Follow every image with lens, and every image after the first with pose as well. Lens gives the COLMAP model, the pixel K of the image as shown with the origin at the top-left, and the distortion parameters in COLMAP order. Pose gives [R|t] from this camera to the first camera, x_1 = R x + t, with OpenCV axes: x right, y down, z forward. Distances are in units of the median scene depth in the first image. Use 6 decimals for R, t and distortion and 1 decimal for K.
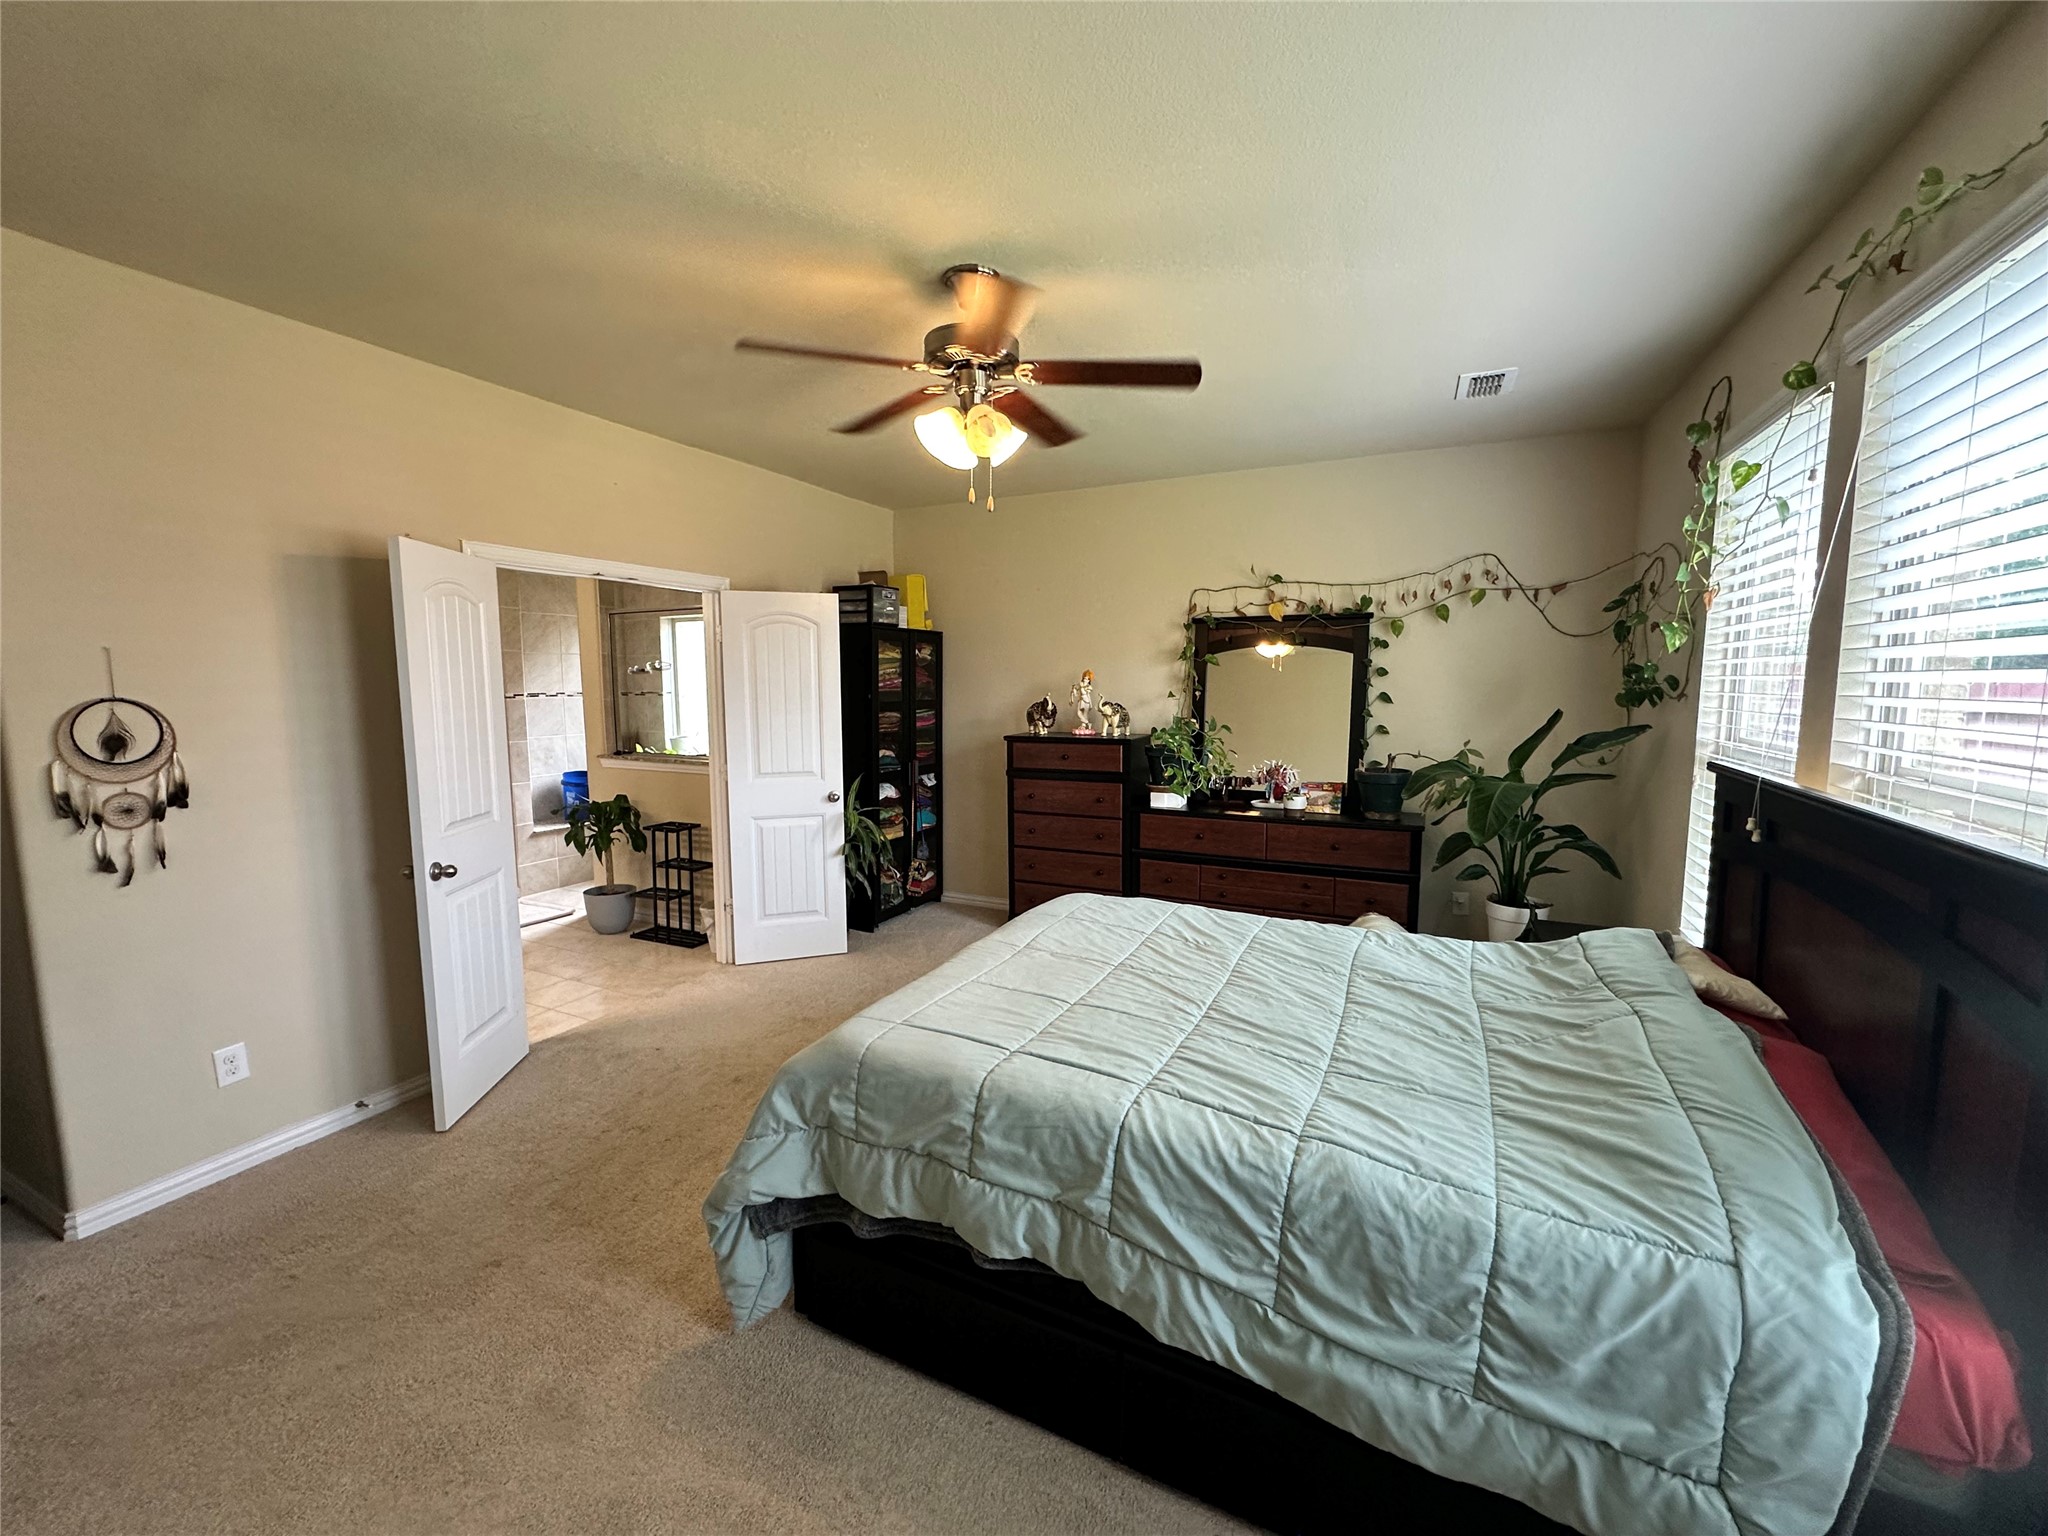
lens RADIAL K [[815.0, 0, 1021.5], [0, 815.0, 770.1], [0, 0, 1]] dist [-0.004619, 0.000677]
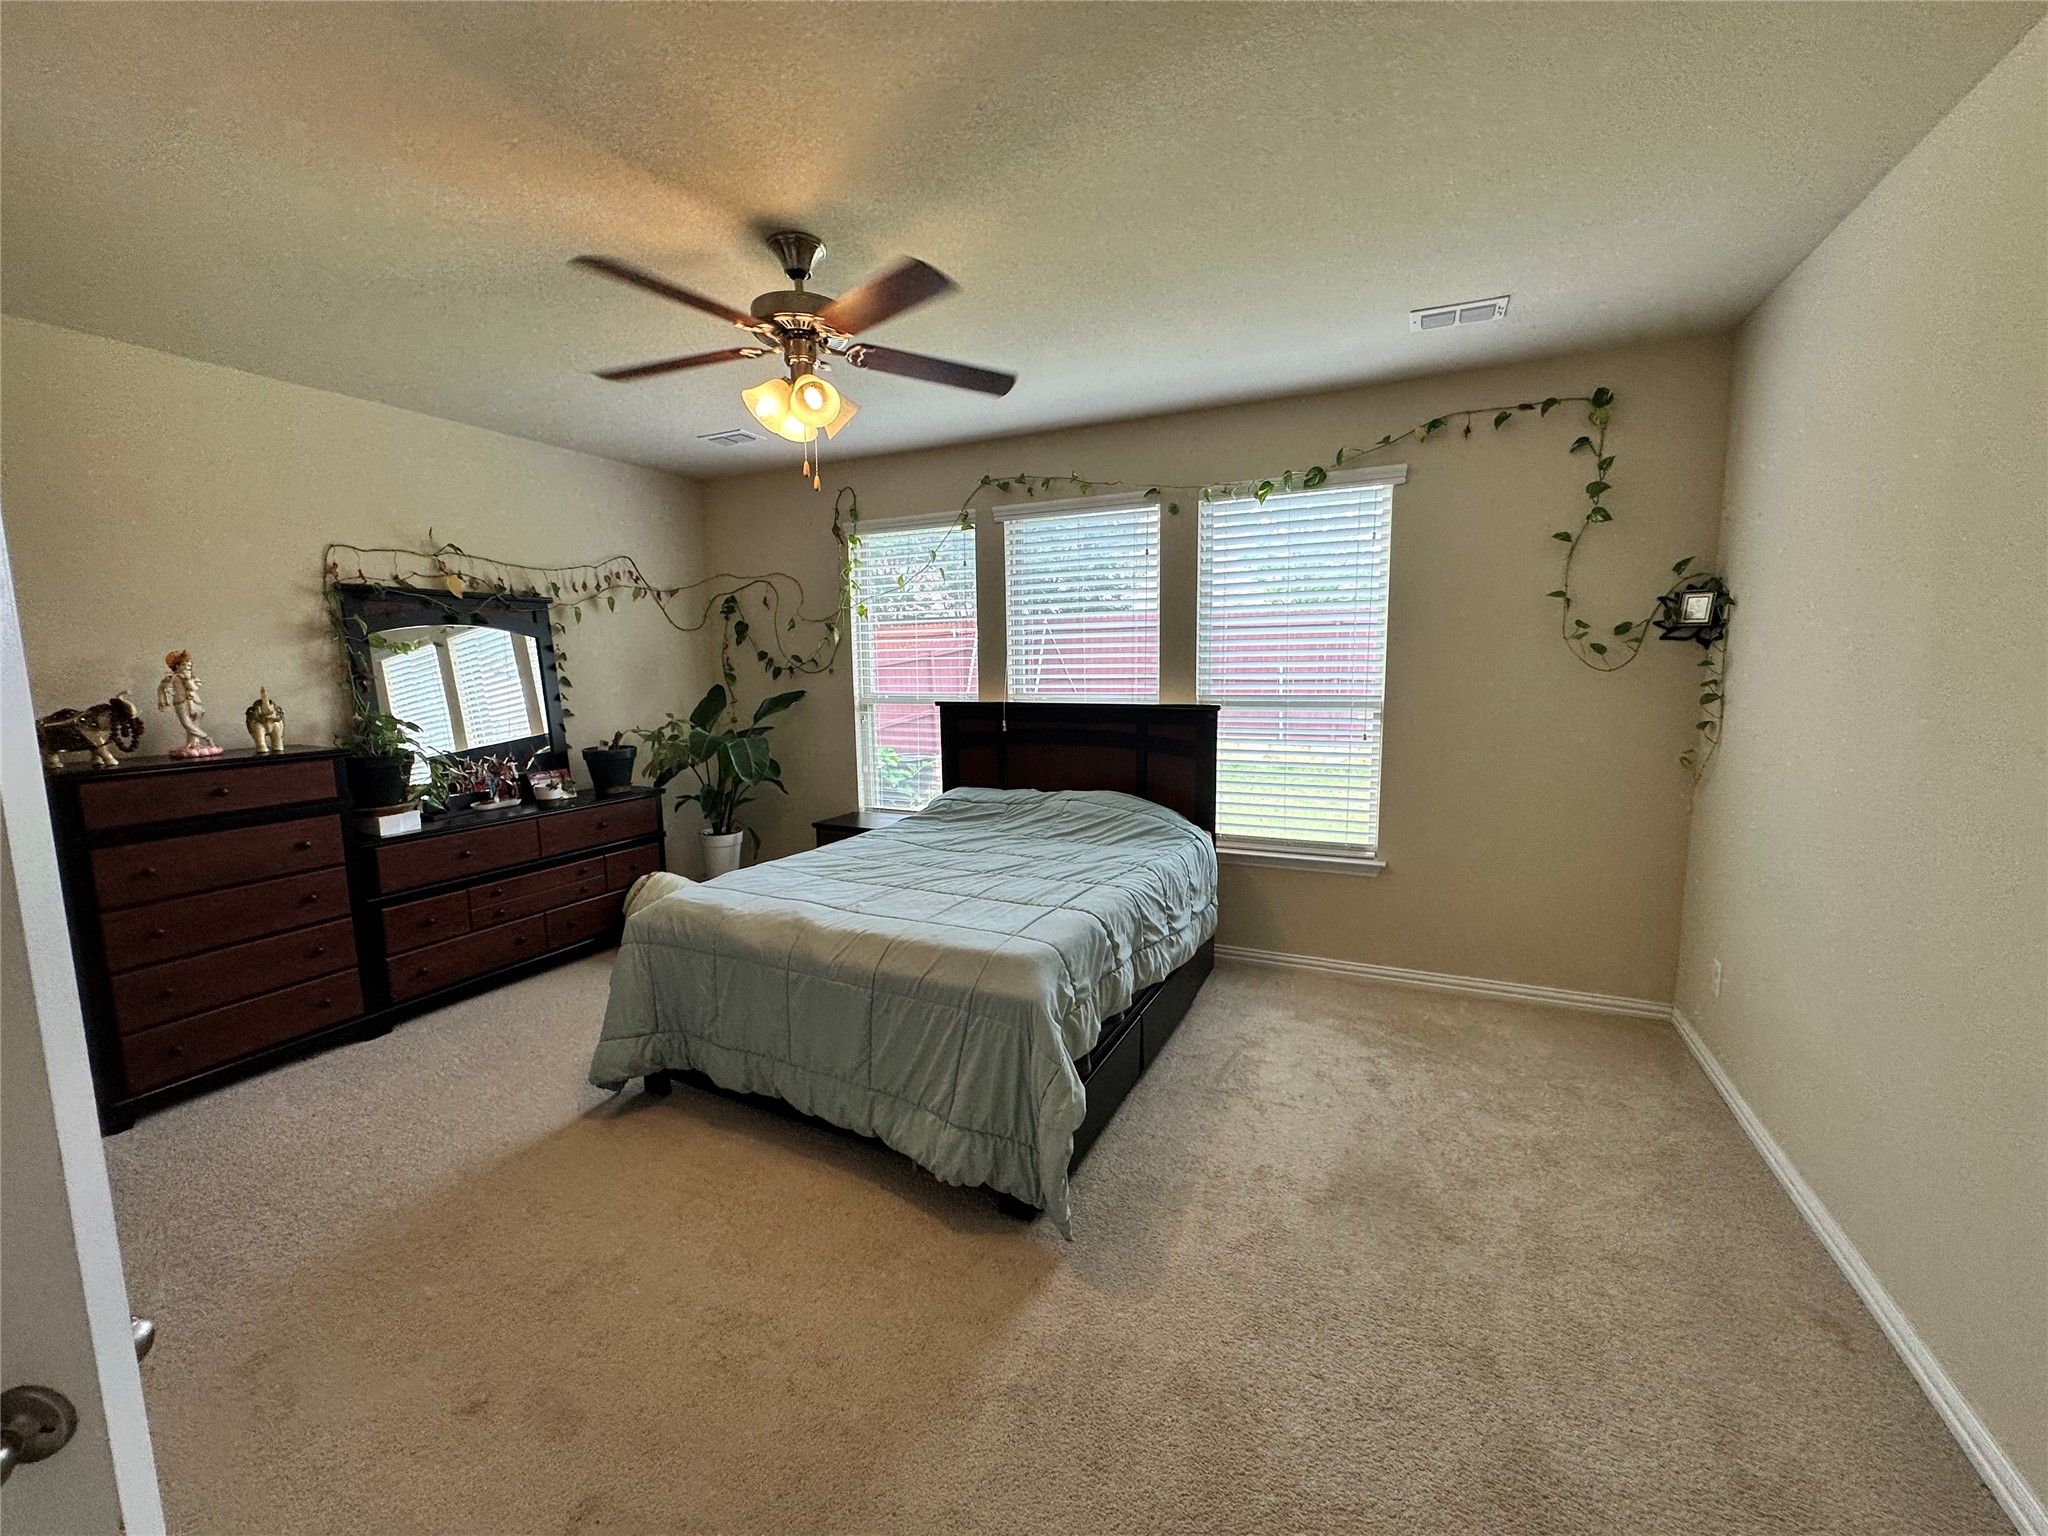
lens RADIAL K [[815.0, 0, 1021.5], [0, 815.0, 770.1], [0, 0, 1]] dist [-0.004619, 0.000677]
pose [[-0.002959, -0.129803, 0.991535, -0.589024], [0.123700, 0.983877, 0.129170, -0.039376], [-0.992315, 0.123035, 0.013145, 0.418581]]
